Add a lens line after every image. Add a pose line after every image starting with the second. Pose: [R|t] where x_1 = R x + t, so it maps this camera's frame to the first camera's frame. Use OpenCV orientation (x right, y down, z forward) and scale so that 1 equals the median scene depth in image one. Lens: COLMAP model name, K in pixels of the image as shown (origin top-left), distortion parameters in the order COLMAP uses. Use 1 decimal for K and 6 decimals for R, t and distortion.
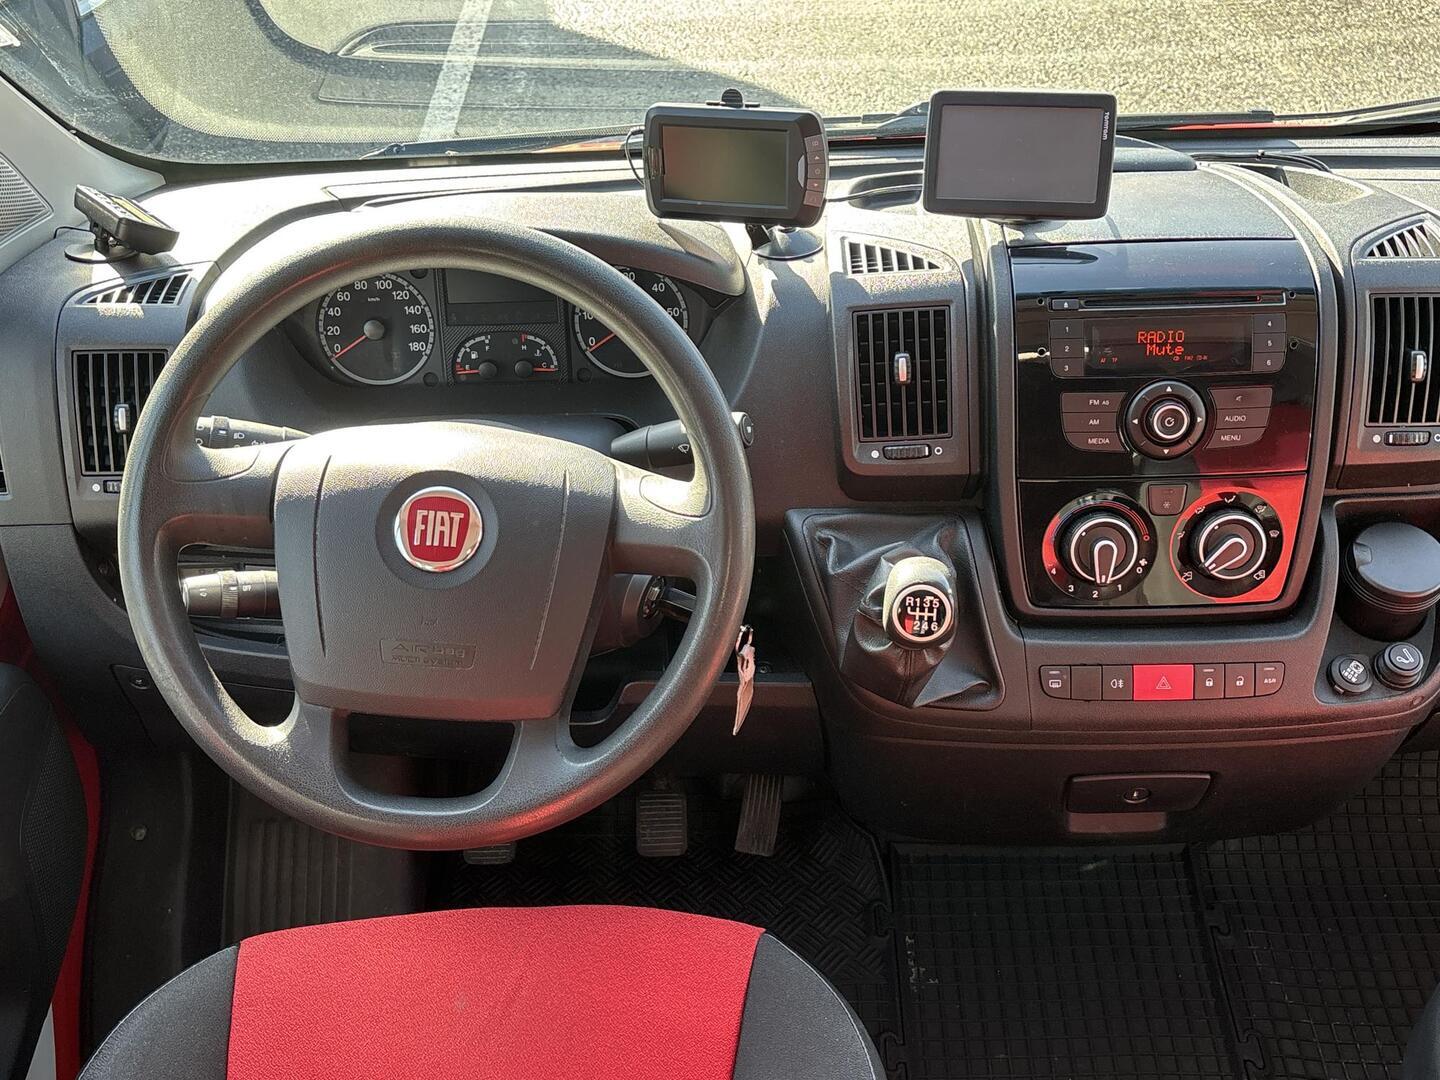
lens RADIAL K [[1581.3, 0, 720.0], [0, 1581.3, 540.0], [0, 0, 1]] dist [0.182022, -0.628391]
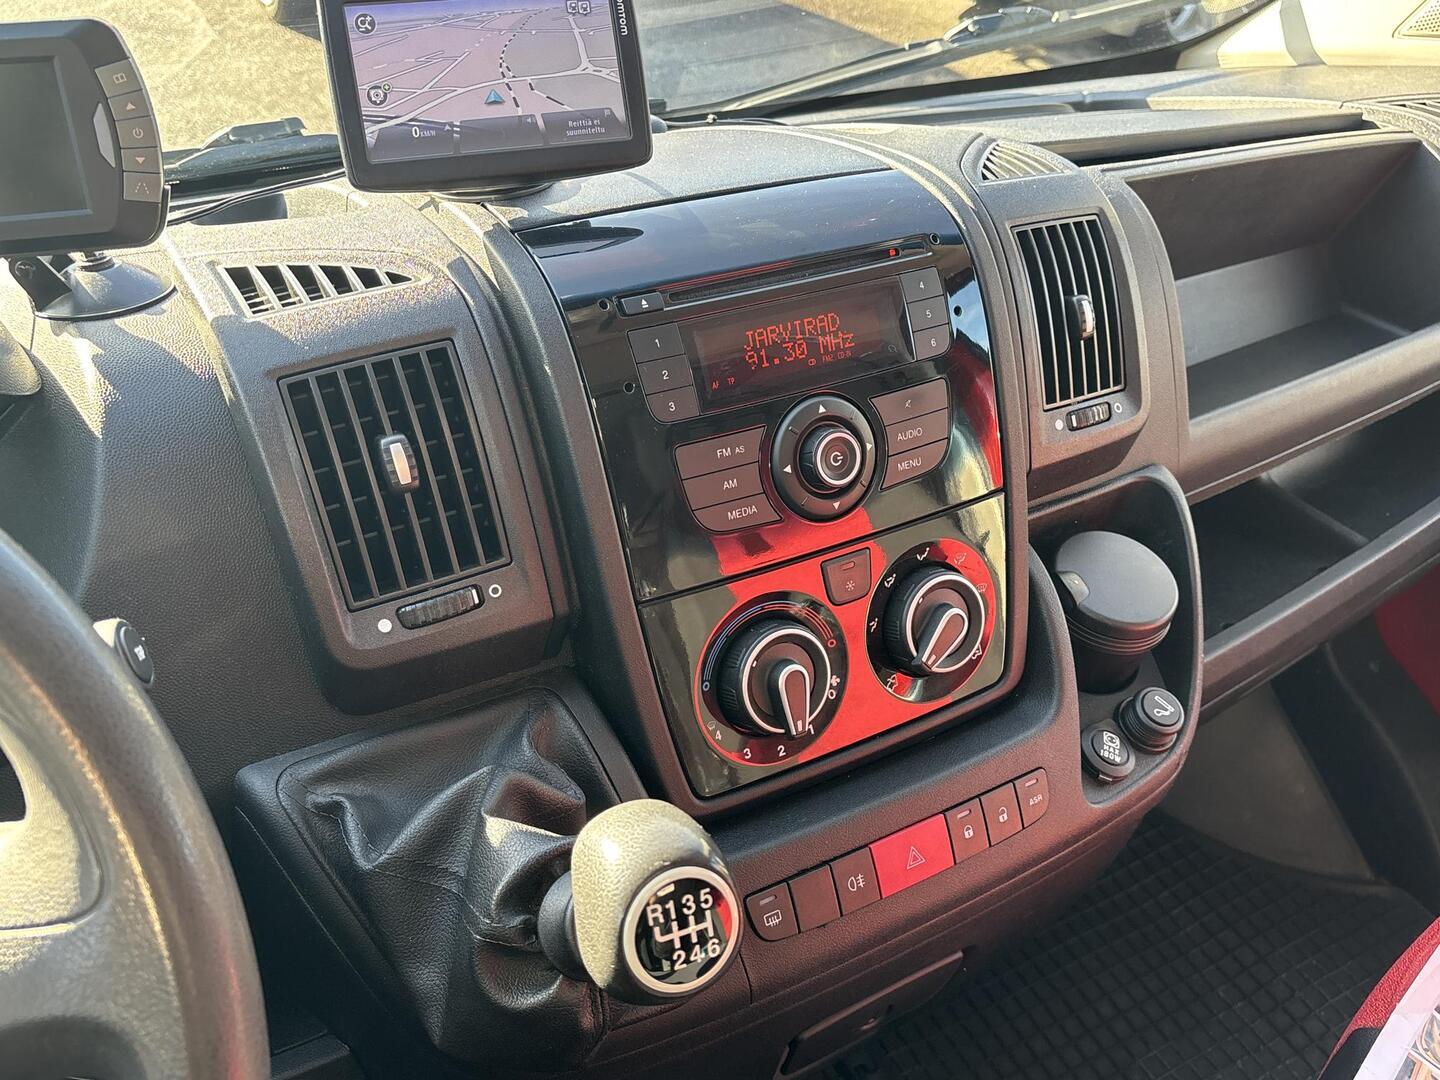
lens RADIAL K [[1323.2, 0, 717.1], [0, 1323.2, 534.8], [0, 0, 1]] dist [0.060576, -0.149638]
pose [[0.856517, -0.229497, 0.462288, -0.007628], [0.259225, 0.965817, -0.000819, -0.054915], [-0.446297, 0.120538, 0.886730, 0.545517]]
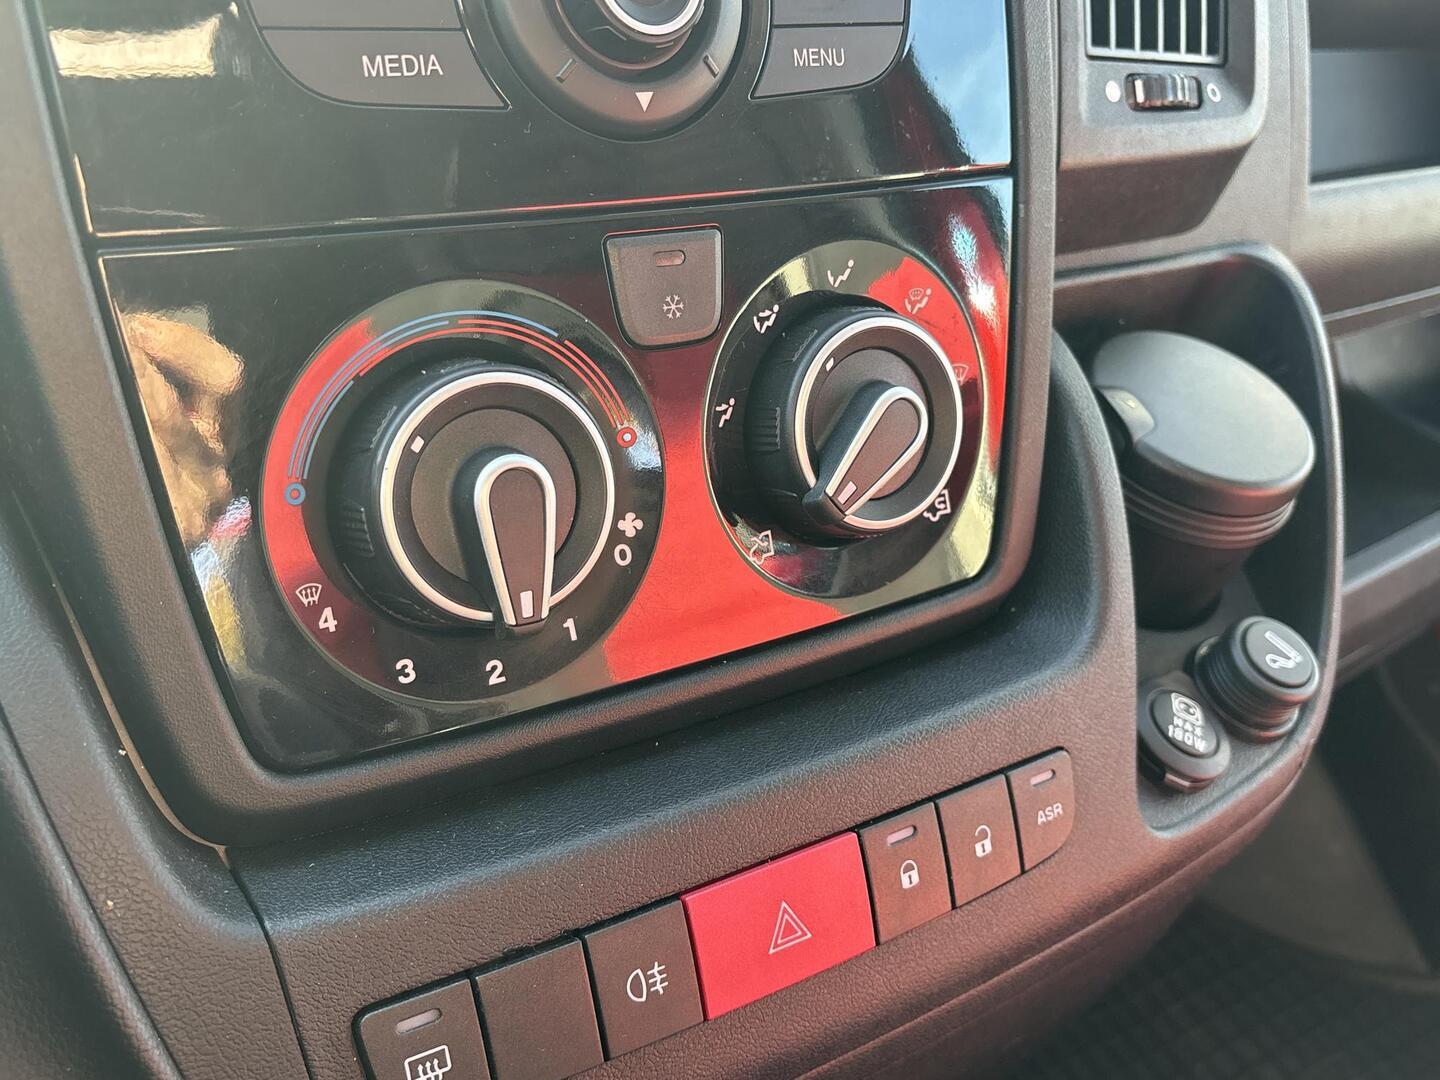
lens RADIAL K [[1341.2, 0, 720.0], [0, 1341.2, 540.0], [0, 0, 1]] dist [-0.005885, -0.009487]
pose [[0.841103, -0.171611, 0.512928, 0.156032], [0.212925, 0.976813, -0.022341, 0.025503], [-0.497201, 0.128007, 0.858141, 0.790521]]
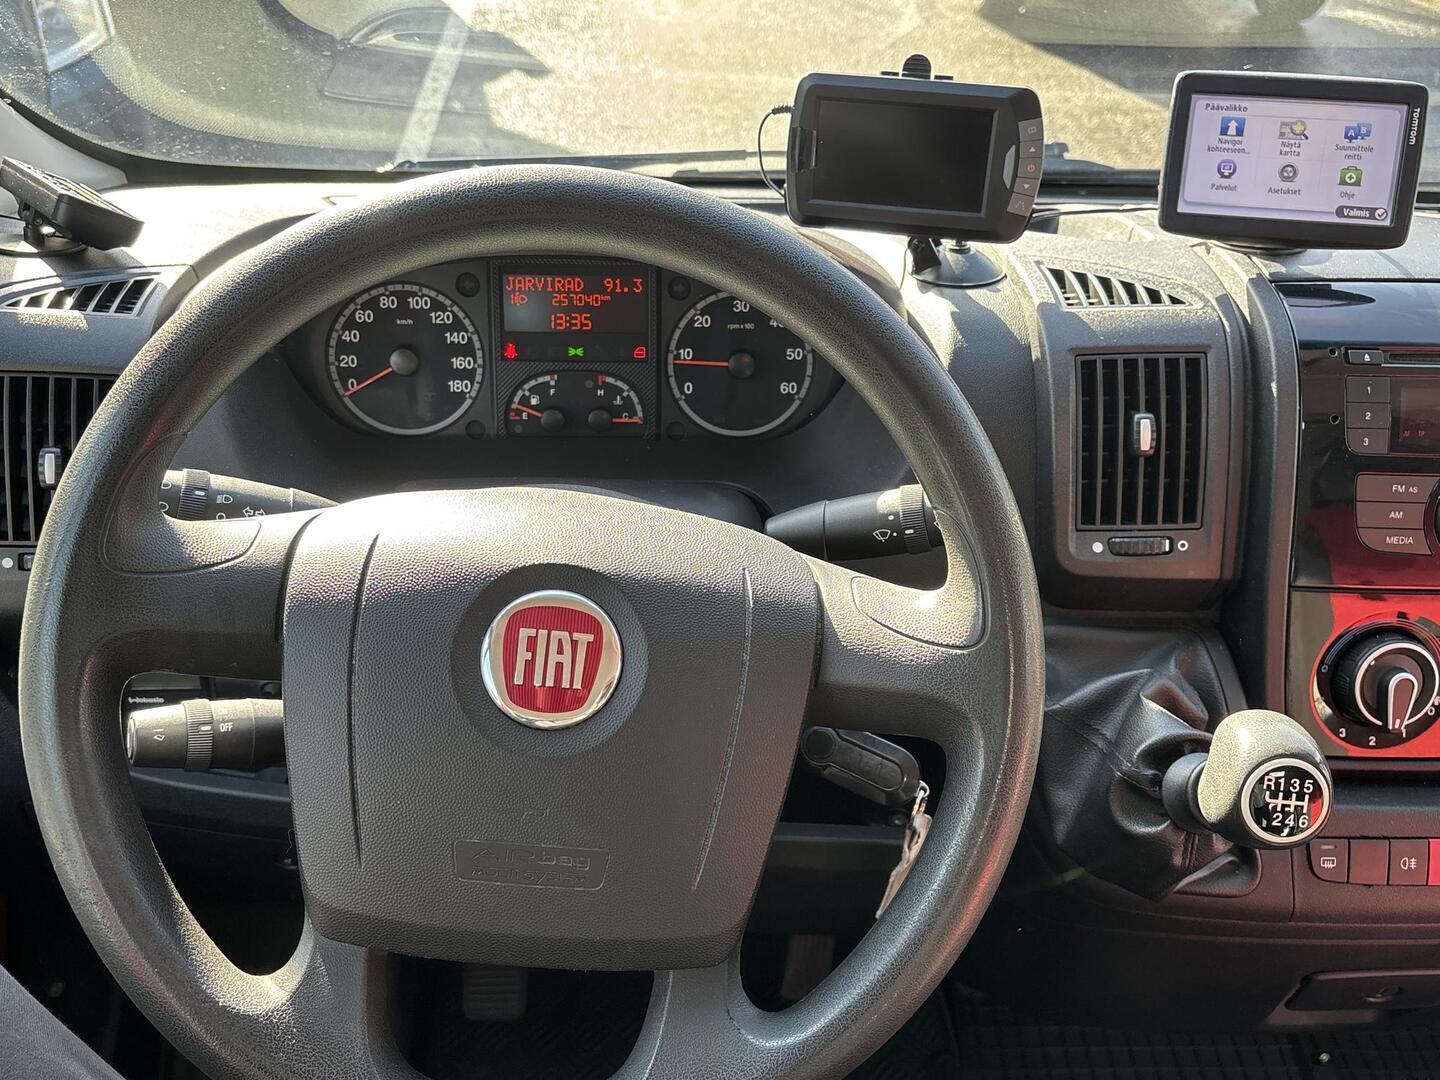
lens RADIAL K [[1323.2, 0, 717.1], [0, 1323.2, 534.8], [0, 0, 1]] dist [0.060576, -0.149638]
pose [[0.995316, 0.028220, 0.092465, -0.137179], [-0.024280, 0.998760, -0.043464, -0.029133], [-0.093577, 0.041015, 0.994767, 0.401201]]
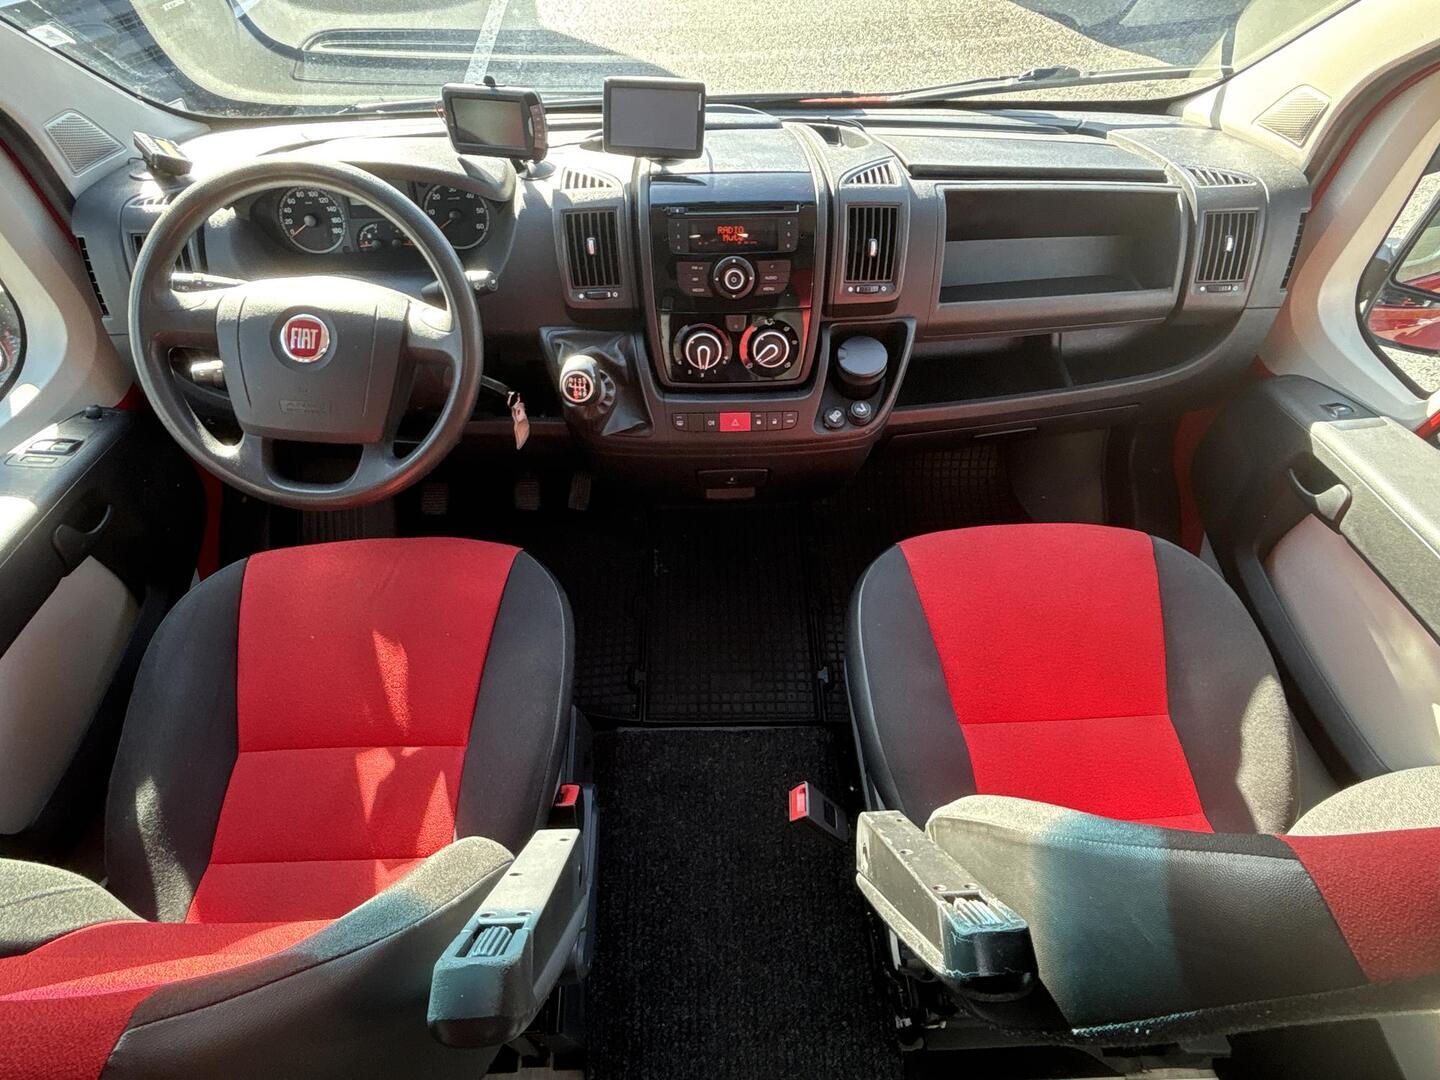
lens RADIAL K [[837.4, 0, 720.0], [0, 837.4, 540.0], [0, 0, 1]] dist [0.023838, -0.036163]
pose [[0.999466, -0.004063, 0.032437, 0.225701], [-0.003701, 0.971810, 0.235738, -0.009853], [-0.032480, -0.235732, 0.971275, -0.006129]]
